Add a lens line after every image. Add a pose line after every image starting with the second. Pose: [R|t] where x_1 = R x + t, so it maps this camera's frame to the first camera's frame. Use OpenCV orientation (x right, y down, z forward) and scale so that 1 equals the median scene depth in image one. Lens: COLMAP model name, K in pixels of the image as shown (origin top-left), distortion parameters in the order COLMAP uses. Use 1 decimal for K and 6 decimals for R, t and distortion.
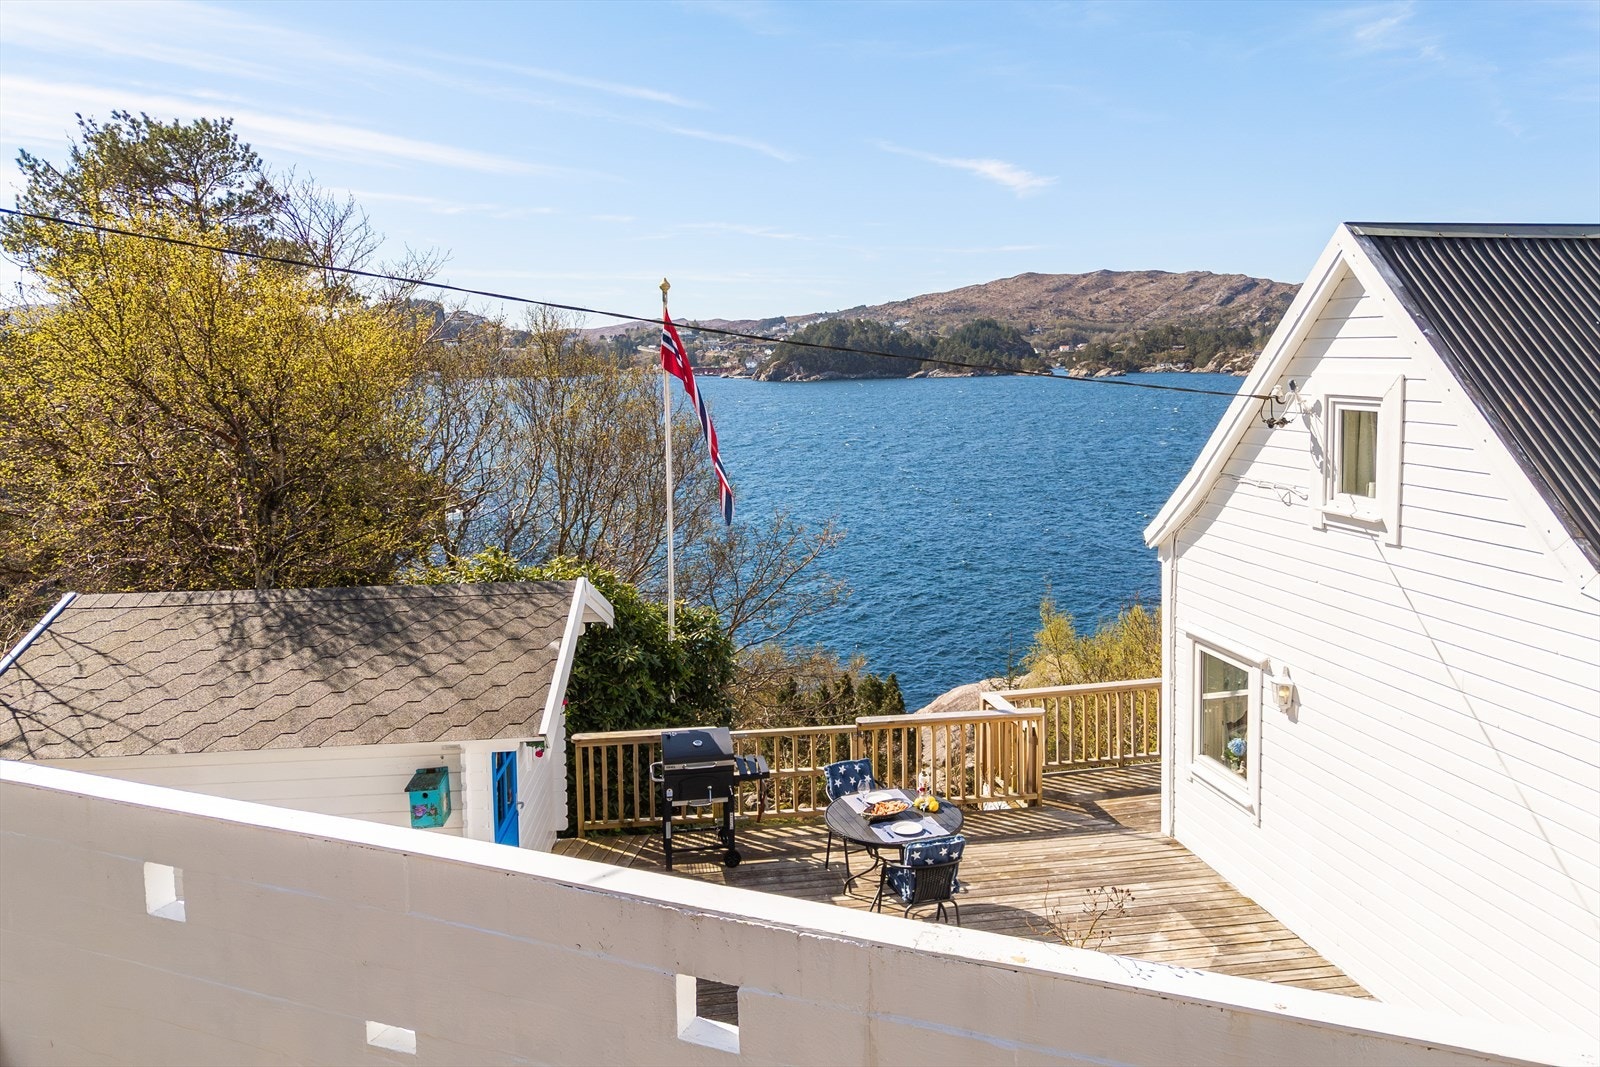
lens RADIAL K [[1176.8, 0, 802.5], [0, 1176.8, 437.3], [0, 0, 1]] dist [0.067808, -0.000997]
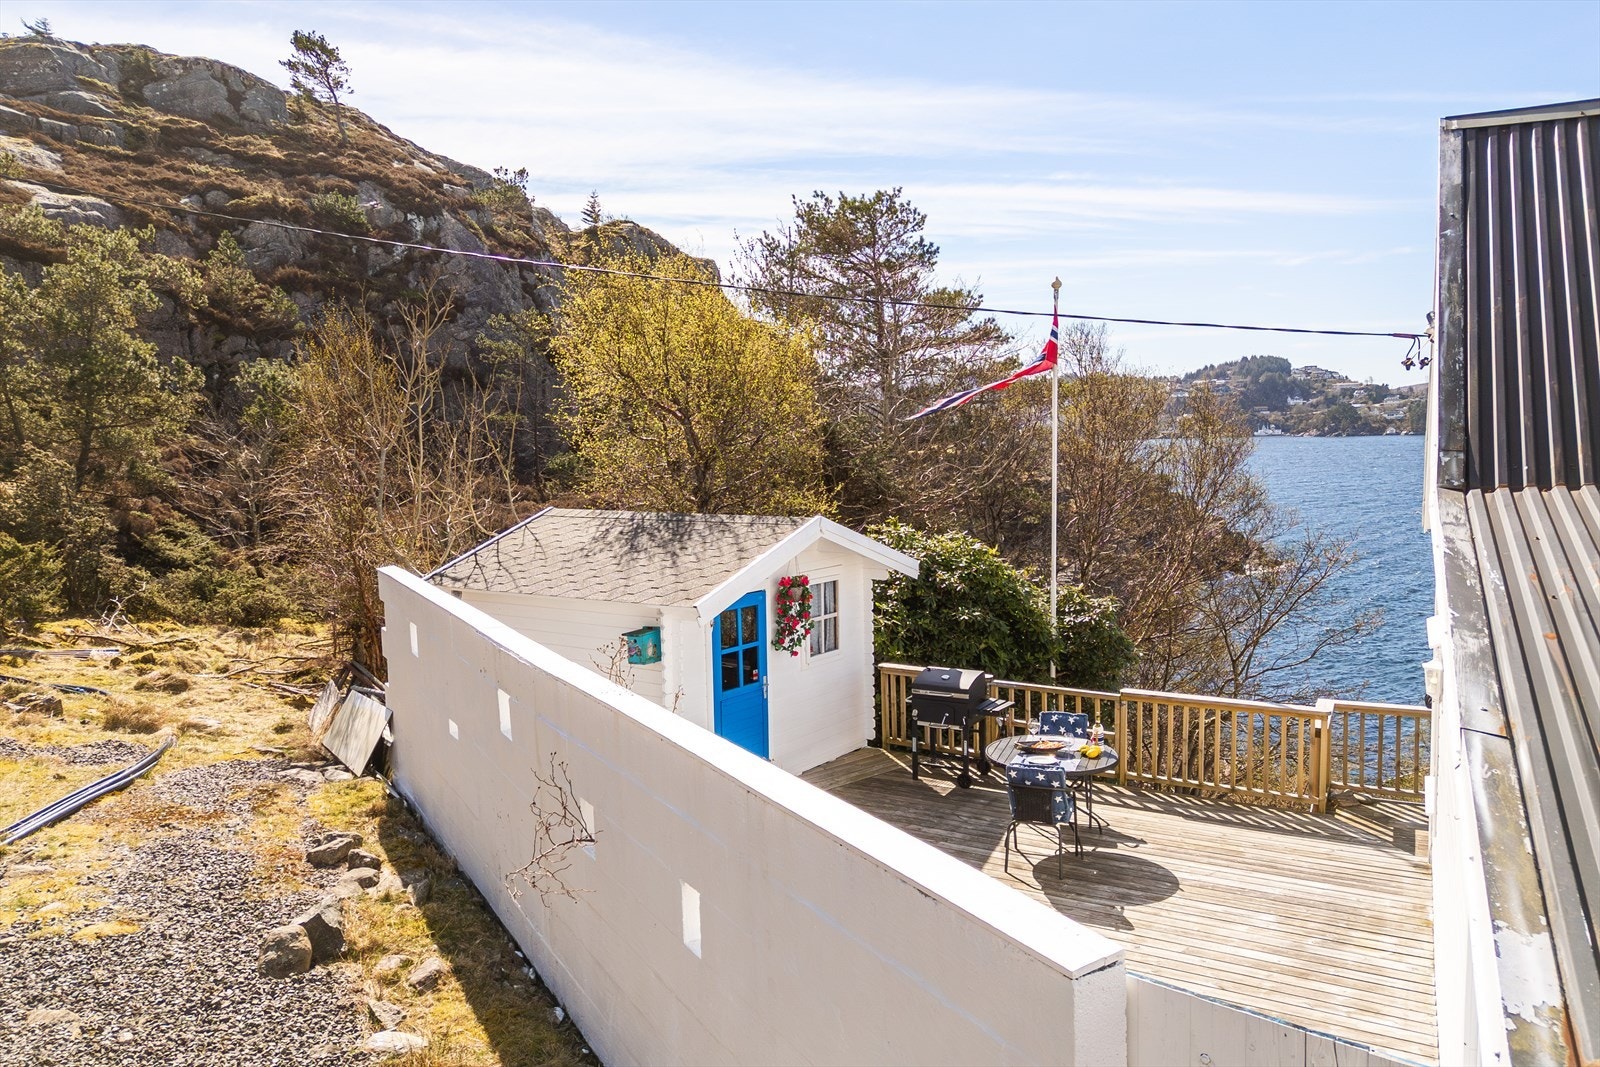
lens RADIAL K [[1175.4, 0, 800.0], [0, 1175.4, 533.5], [0, 0, 1]] dist [0.052972, -0.007350]
pose [[0.778442, 0.060760, -0.624769, 0.489782], [-0.041396, 0.998107, 0.045489, 0.073377], [0.626350, -0.009548, 0.779483, 0.028840]]
